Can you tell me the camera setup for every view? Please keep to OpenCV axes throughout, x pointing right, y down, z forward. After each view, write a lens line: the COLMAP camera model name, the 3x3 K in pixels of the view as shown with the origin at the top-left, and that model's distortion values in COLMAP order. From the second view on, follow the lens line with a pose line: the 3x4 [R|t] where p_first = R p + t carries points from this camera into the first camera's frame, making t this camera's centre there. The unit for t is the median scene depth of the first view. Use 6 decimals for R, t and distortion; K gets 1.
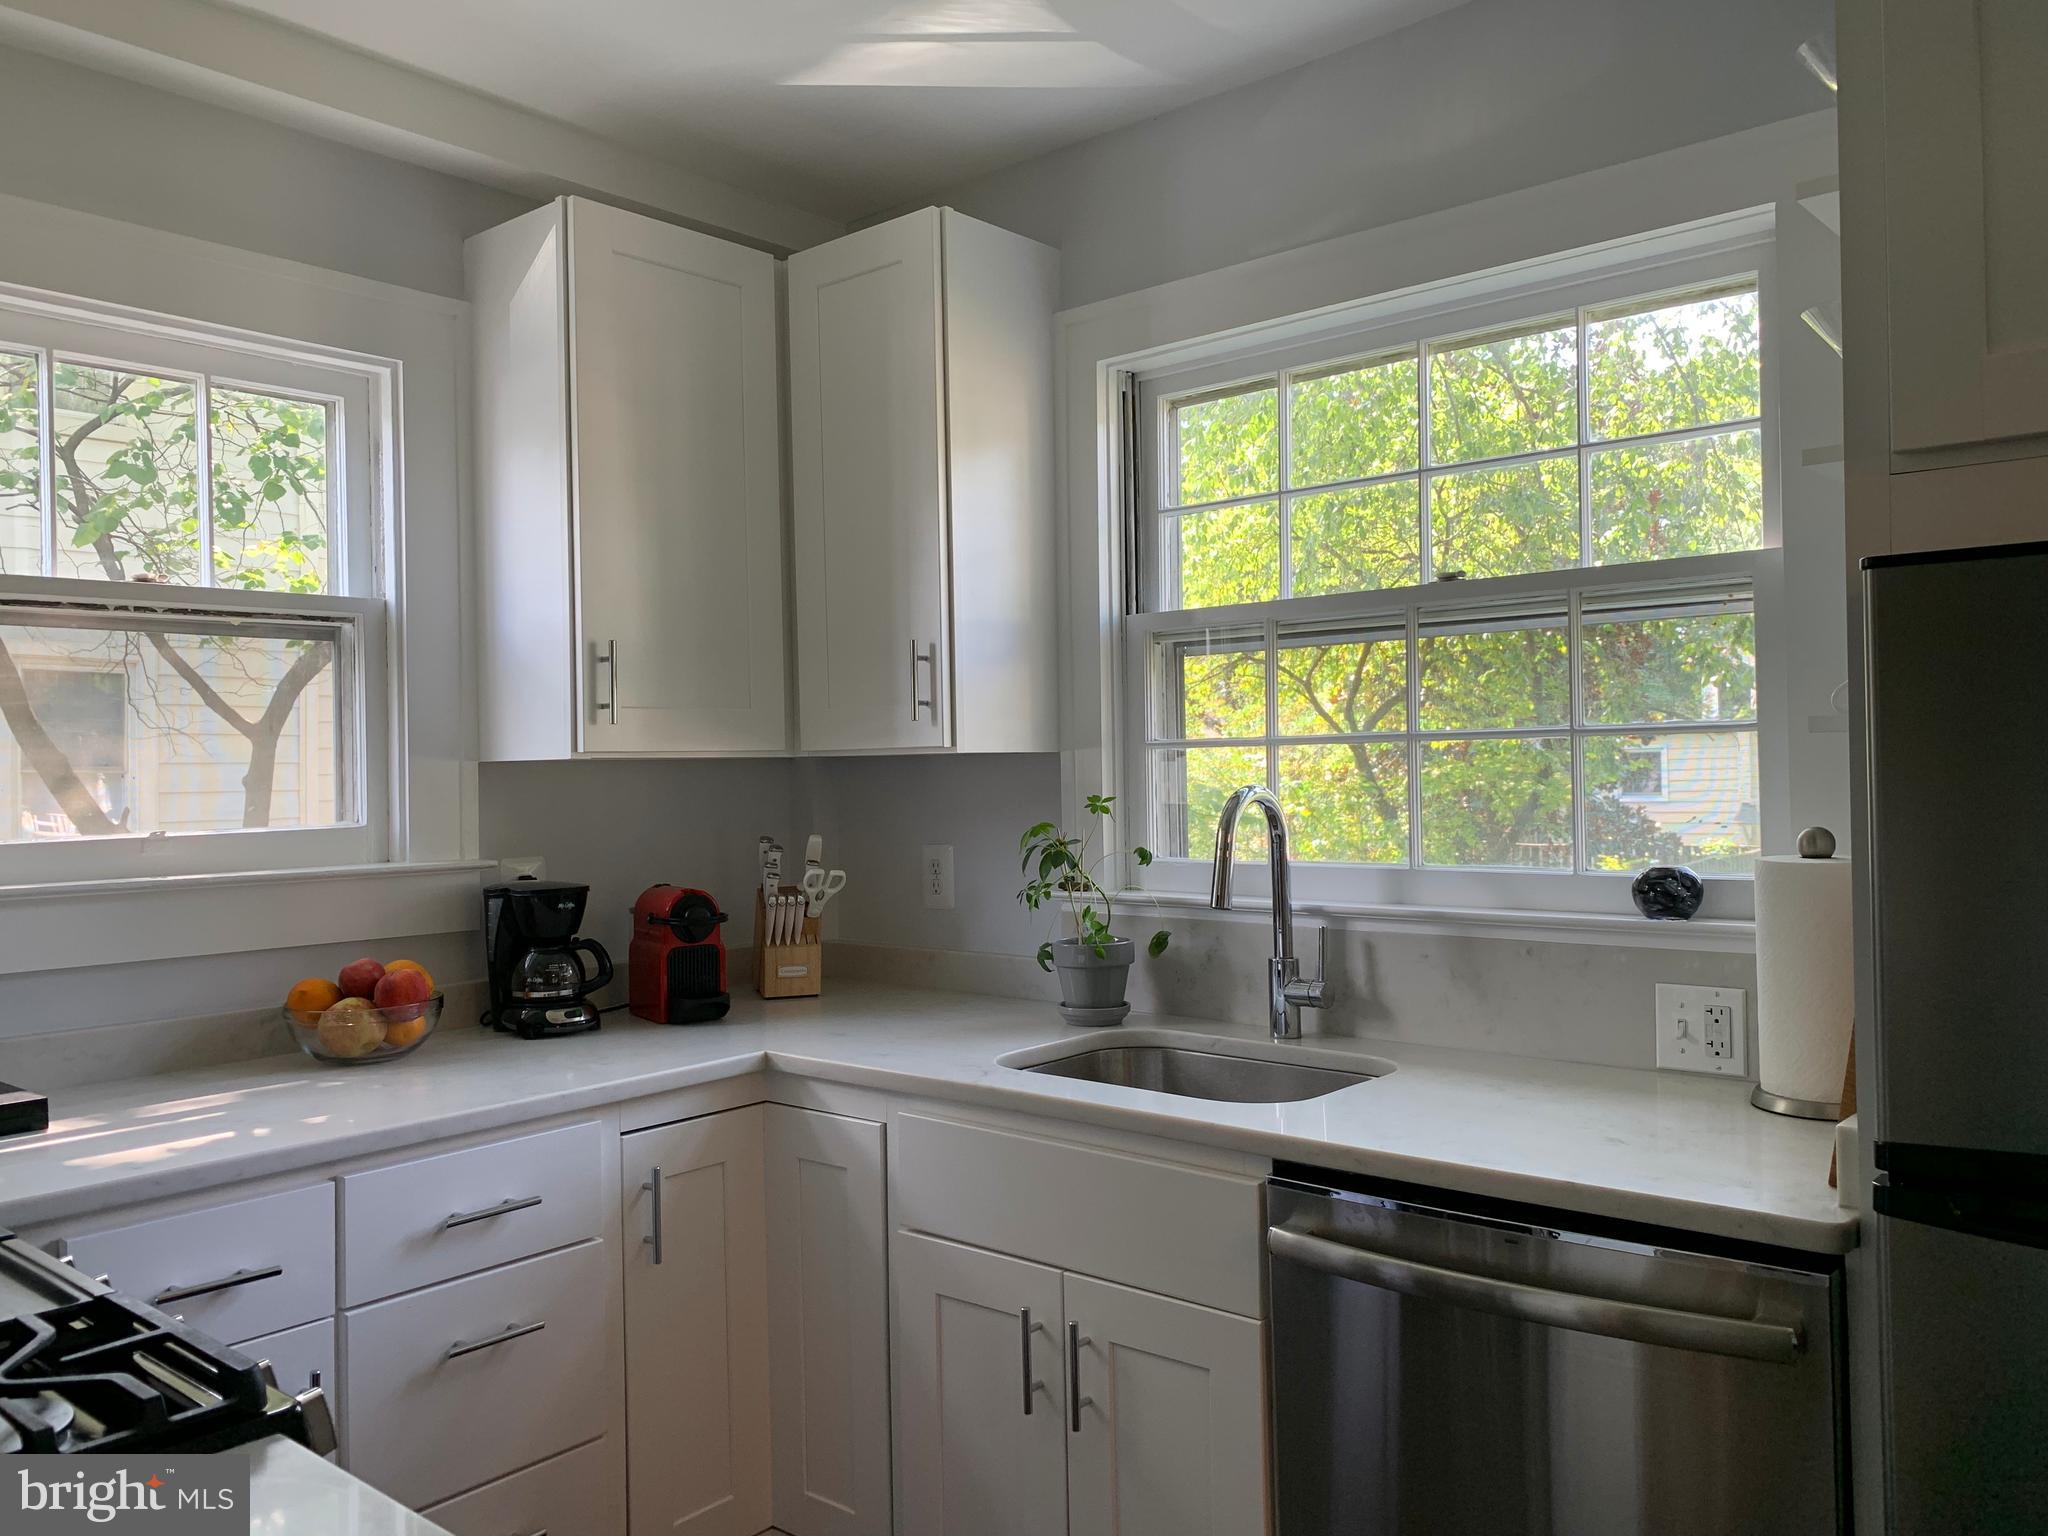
lens RADIAL K [[1562.6, 0, 1024.0], [0, 1562.6, 768.0], [0, 0, 1]] dist [-0.005477, 0.001588]
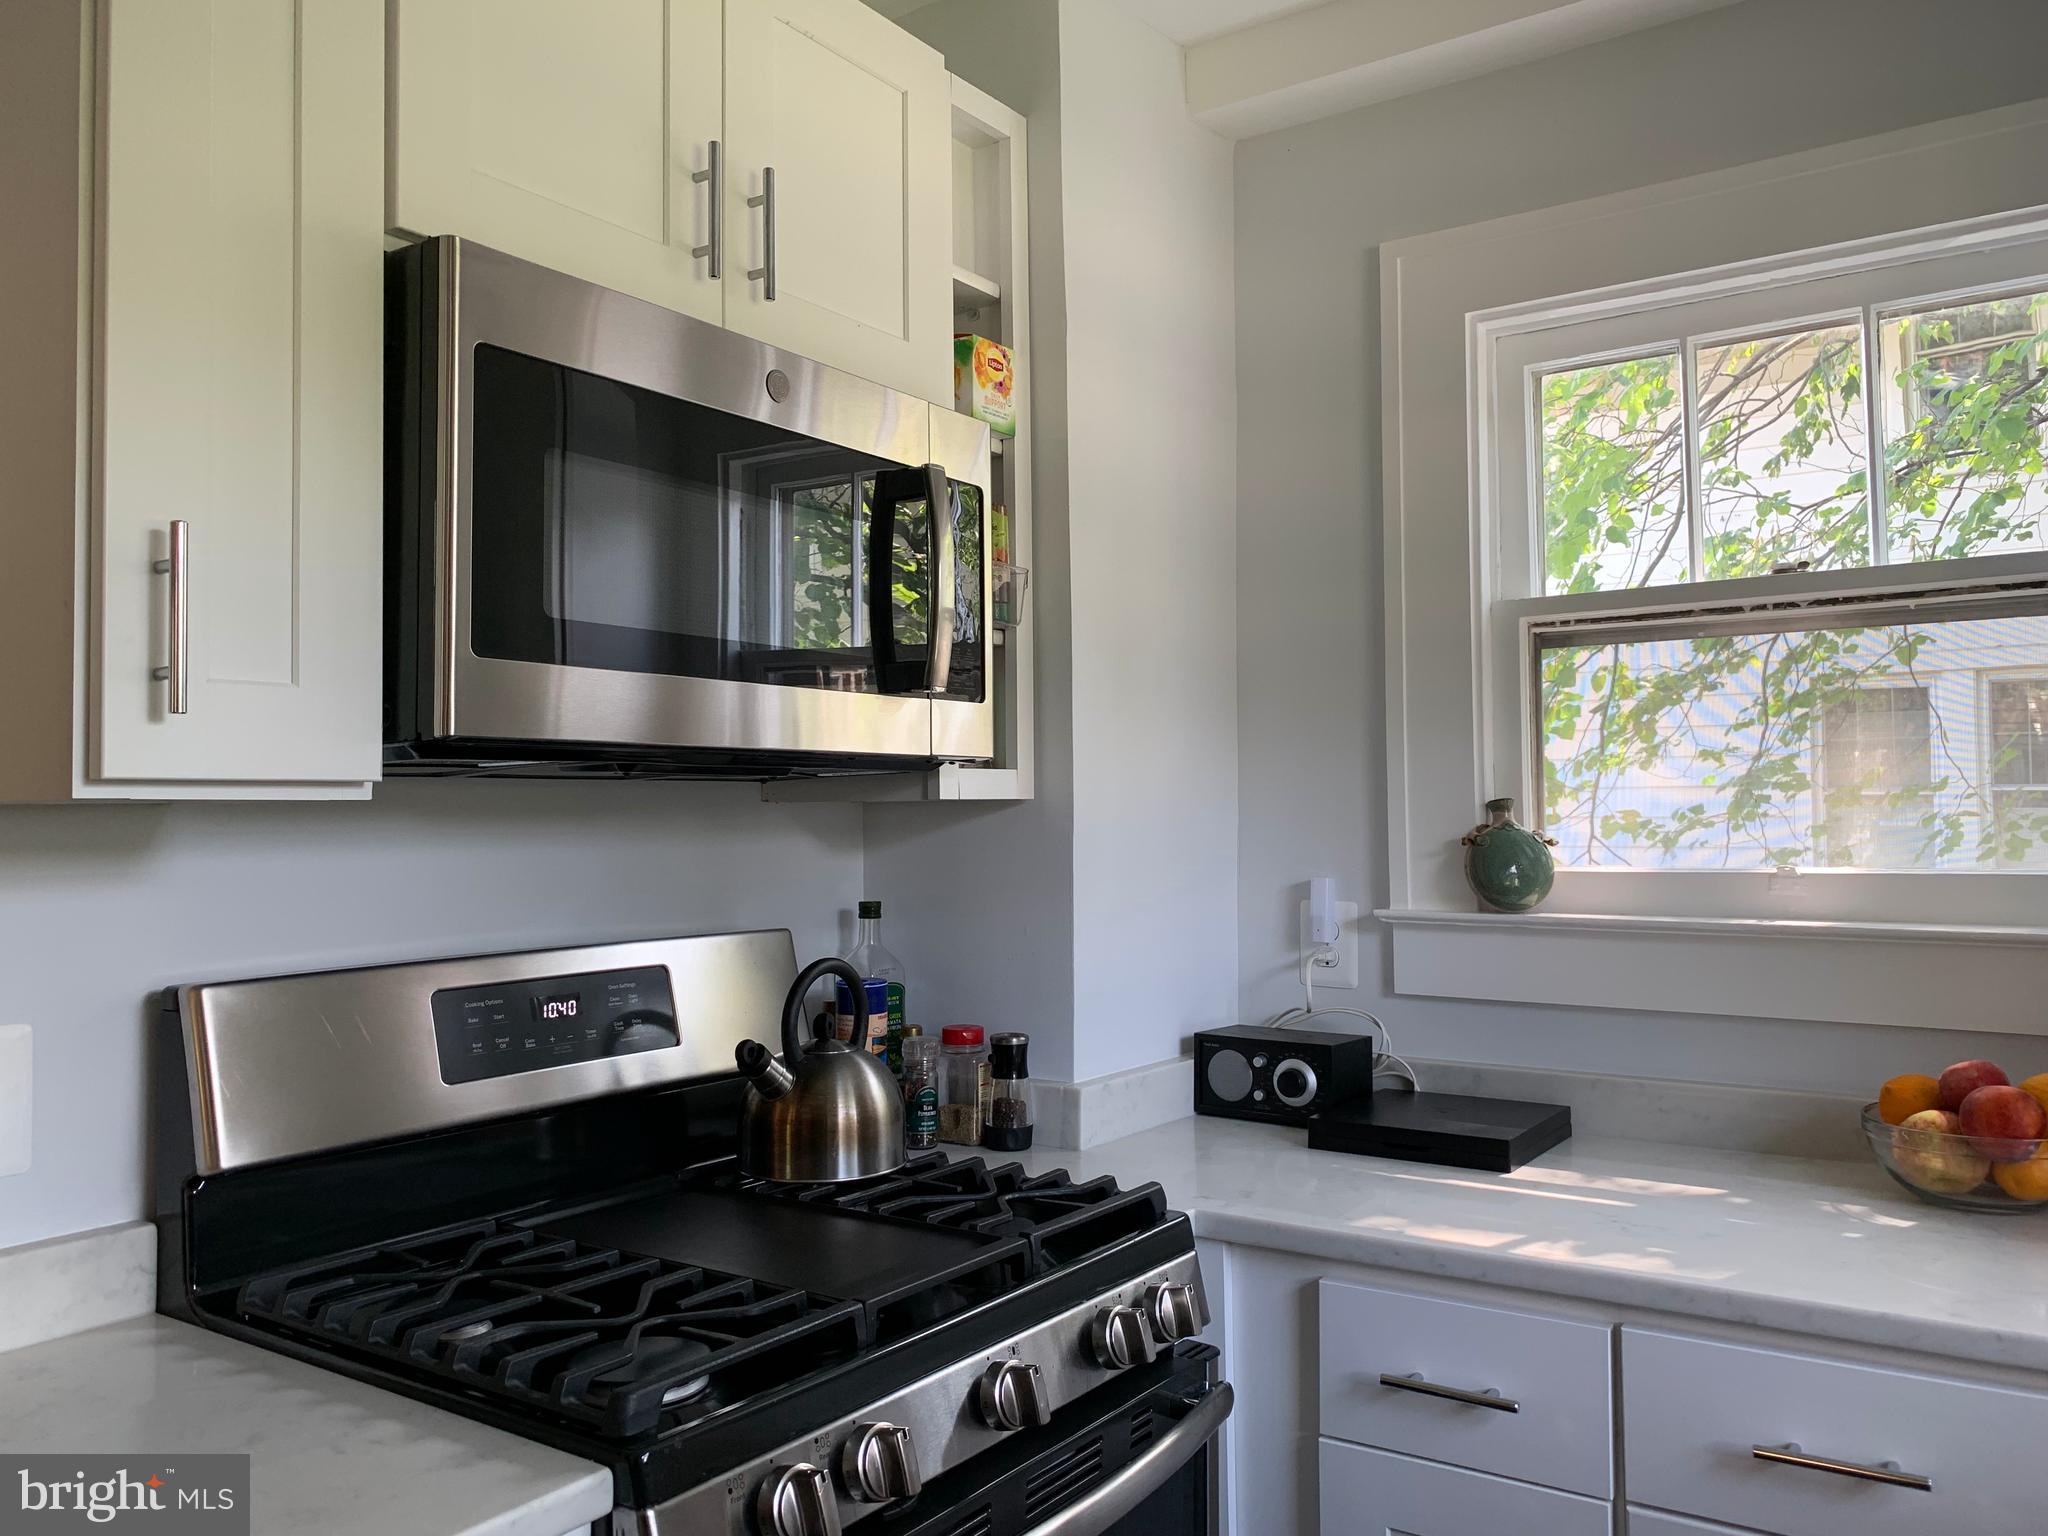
lens RADIAL K [[1562.6, 0, 1024.0], [0, 1562.6, 768.0], [0, 0, 1]] dist [-0.005477, 0.001588]
pose [[0.108874, -0.012969, -0.993971, 0.242081], [0.007695, 0.999896, -0.012203, -0.005634], [0.994026, -0.006320, 0.108962, 0.499583]]
